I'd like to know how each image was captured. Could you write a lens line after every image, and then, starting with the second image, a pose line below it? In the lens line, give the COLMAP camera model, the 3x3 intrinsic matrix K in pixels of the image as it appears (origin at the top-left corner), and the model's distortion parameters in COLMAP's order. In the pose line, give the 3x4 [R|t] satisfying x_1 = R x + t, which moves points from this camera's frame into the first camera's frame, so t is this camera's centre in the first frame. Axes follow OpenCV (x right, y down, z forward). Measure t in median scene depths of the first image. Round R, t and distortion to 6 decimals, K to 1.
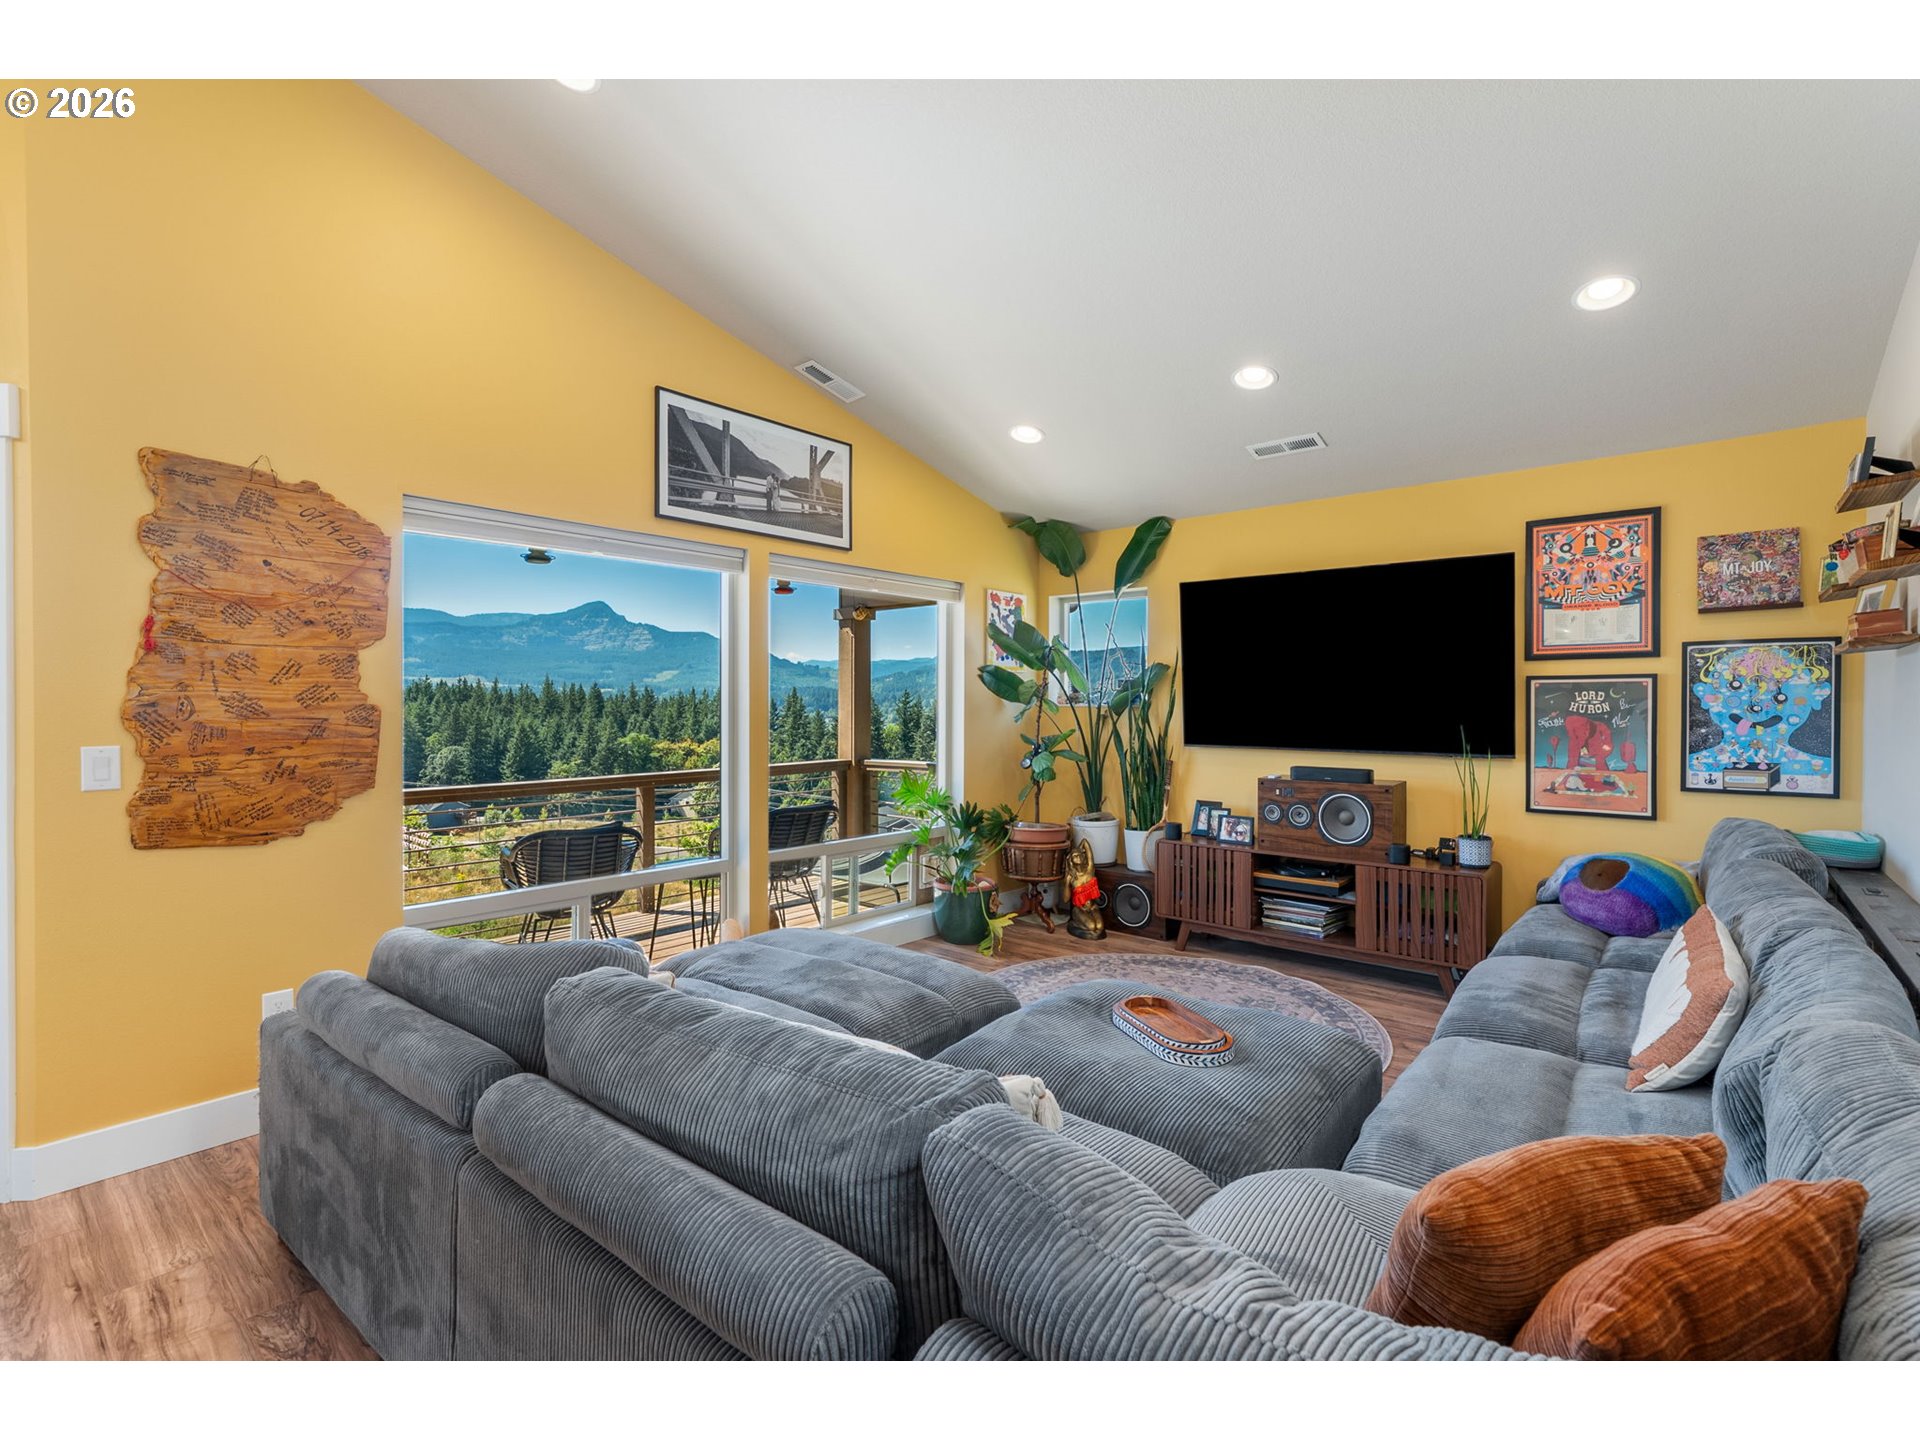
lens RADIAL K [[880.7, 0, 961.0], [0, 880.7, 705.5], [0, 0, 1]] dist [-0.001015, -0.000095]
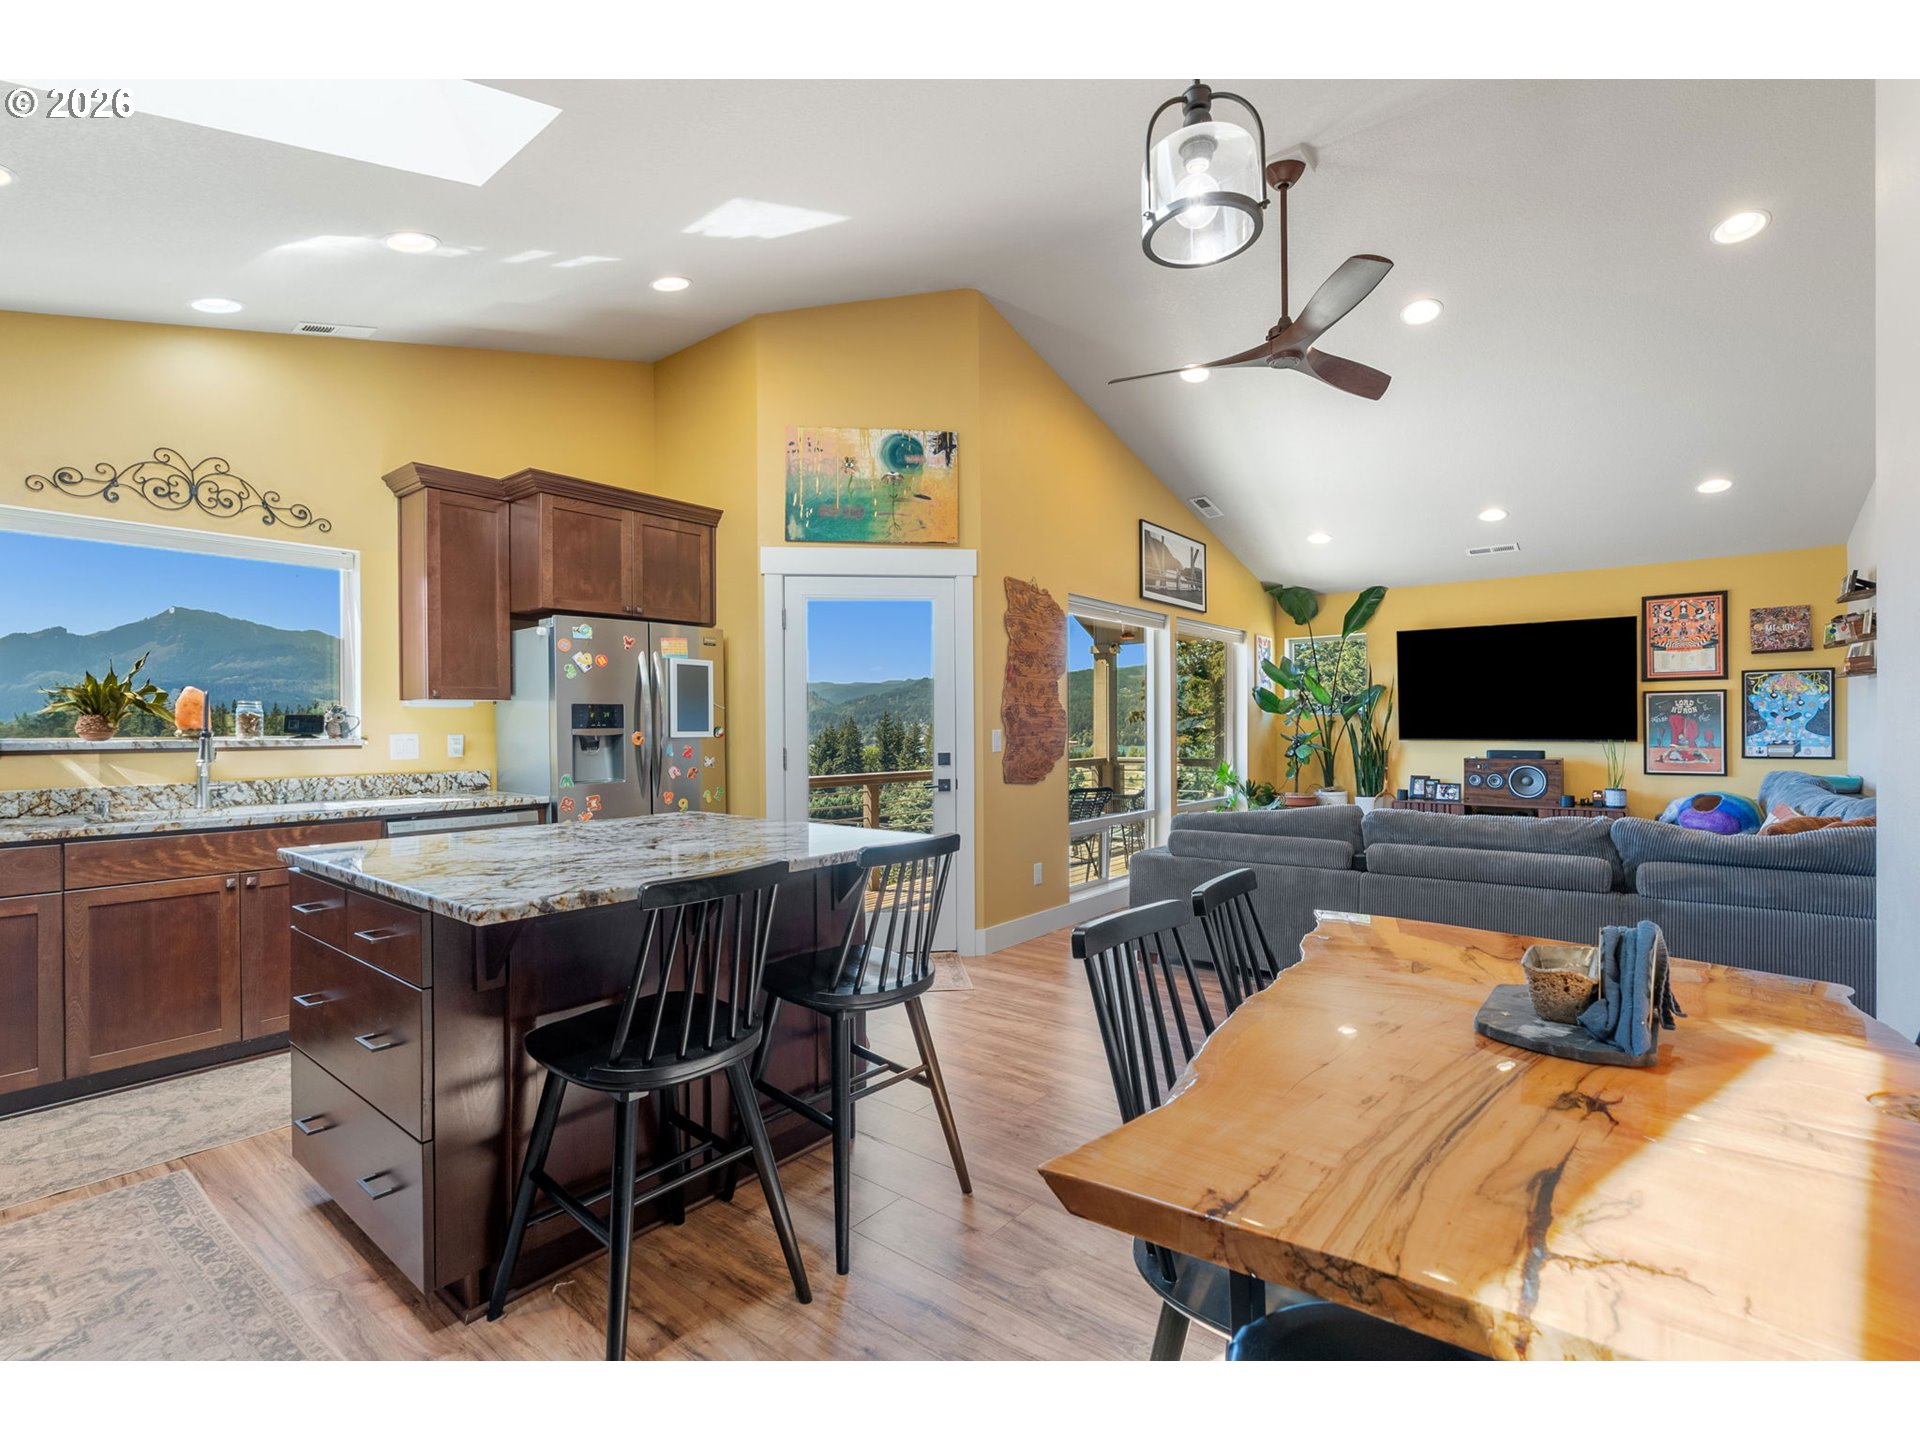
lens RADIAL K [[882.4, 0, 960.0], [0, 882.4, 720.0], [0, 0, 1]] dist [-0.001071, 0.000039]
pose [[0.999400, -0.006991, 0.033909, -0.697644], [0.007286, 0.999936, -0.008599, 0.025303], [-0.033847, 0.008841, 0.999388, -0.606493]]
